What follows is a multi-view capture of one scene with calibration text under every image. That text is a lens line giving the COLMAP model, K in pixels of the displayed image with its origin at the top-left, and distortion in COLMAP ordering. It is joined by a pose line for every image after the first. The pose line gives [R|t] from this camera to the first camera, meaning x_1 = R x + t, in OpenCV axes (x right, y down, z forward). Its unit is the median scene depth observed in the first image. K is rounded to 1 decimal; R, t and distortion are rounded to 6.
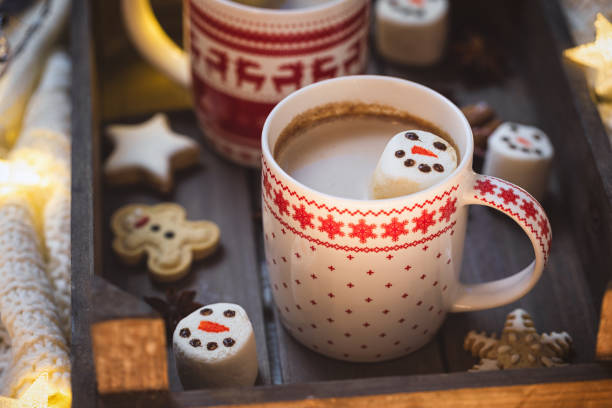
lens RADIAL K [[2013.1, 0, 306.0], [0, 2013.1, 204.0], [0, 0, 1]] dist [0.035738, 0.901448]
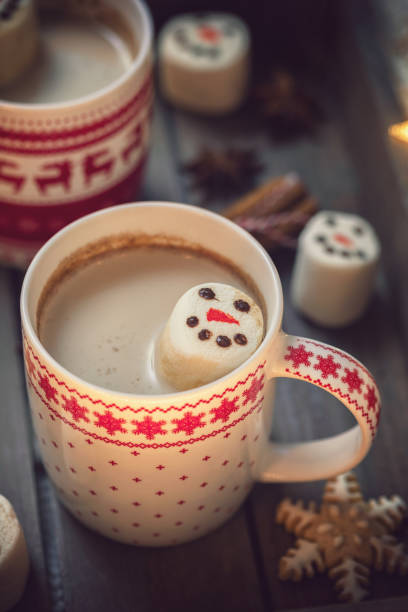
lens RADIAL K [[2087.6, 0, 204.0], [0, 2087.6, 306.0], [0, 0, 1]] dist [-0.029078, 1.156248]
pose [[0.998523, -0.036512, 0.040242, 0.017694], [0.028495, 0.982450, 0.184334, -0.184218], [-0.046267, -0.182915, 0.982039, 0.178197]]
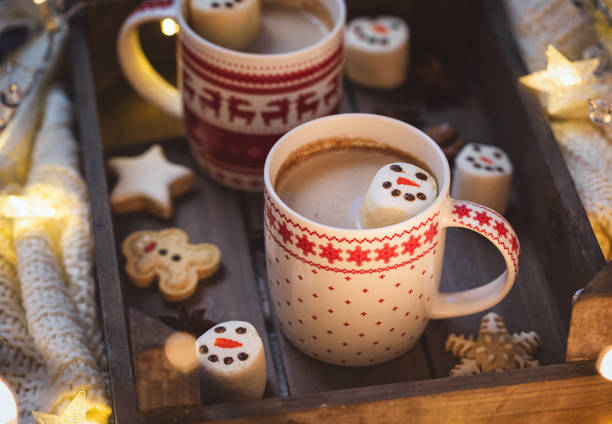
lens RADIAL K [[2092.1, 0, 329.1], [0, 2092.1, 211.8], [0, 0, 1]] dist [0.039315, 0.912041]
pose [[0.997198, -0.041301, 0.062375, -0.060210], [0.039179, 0.998624, 0.034862, -0.052347], [-0.063729, -0.032321, 0.997444, -0.179394]]
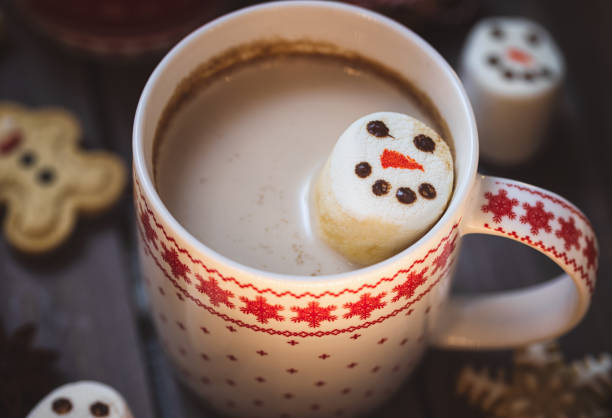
lens RADIAL K [[2260.8, 0, 306.0], [0, 2260.8, 209.0], [0, 0, 1]] dist [-0.018878, -1.960919]
pose [[0.992500, -0.078617, 0.093610, -0.035714], [0.044773, 0.946338, 0.320063, -0.233053], [-0.113749, -0.313471, 0.942760, 0.348044]]
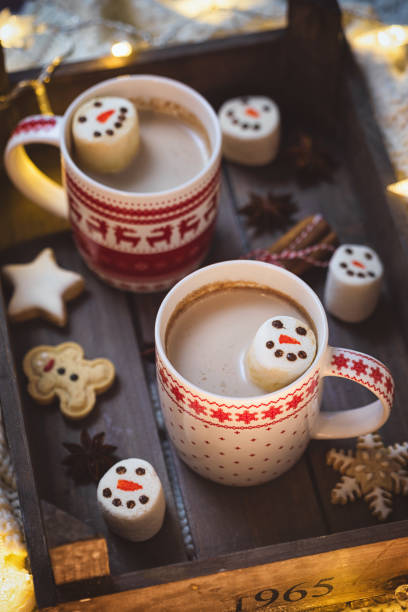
lens RADIAL K [[2013.1, 0, 204.0], [0, 2013.1, 306.0], [0, 0, 1]] dist [0.035738, 0.901448]
pose [[0.993620, -0.097941, 0.055925, -0.059289], [0.079713, 0.960643, 0.266104, -0.375107], [-0.079786, -0.259948, 0.962321, -0.170172]]
